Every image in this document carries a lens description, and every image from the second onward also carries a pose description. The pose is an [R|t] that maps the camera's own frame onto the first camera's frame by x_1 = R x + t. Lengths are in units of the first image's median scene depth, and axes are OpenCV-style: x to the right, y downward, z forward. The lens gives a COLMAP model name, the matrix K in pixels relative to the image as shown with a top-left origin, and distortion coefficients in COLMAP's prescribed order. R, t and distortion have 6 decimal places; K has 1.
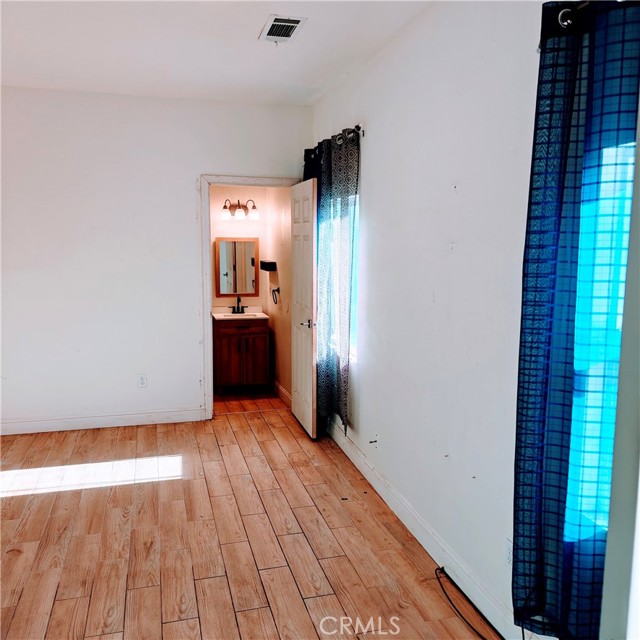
lens RADIAL K [[571.4, 0, 319.4], [0, 571.4, 319.8], [0, 0, 1]] dist [0.006778, -0.041980]
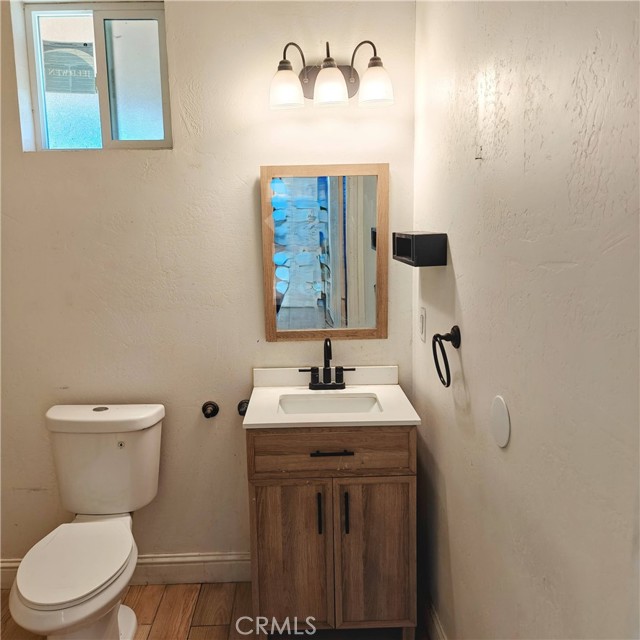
lens RADIAL K [[571.4, 0, 317.0], [0, 571.4, 318.0], [0, 0, 1]] dist [0.006778, -0.041980]
pose [[0.970703, 0.014181, -0.239866, -0.058508], [-0.007323, 0.999539, 0.029460, -0.056239], [0.240173, -0.026840, 0.970359, 0.590324]]
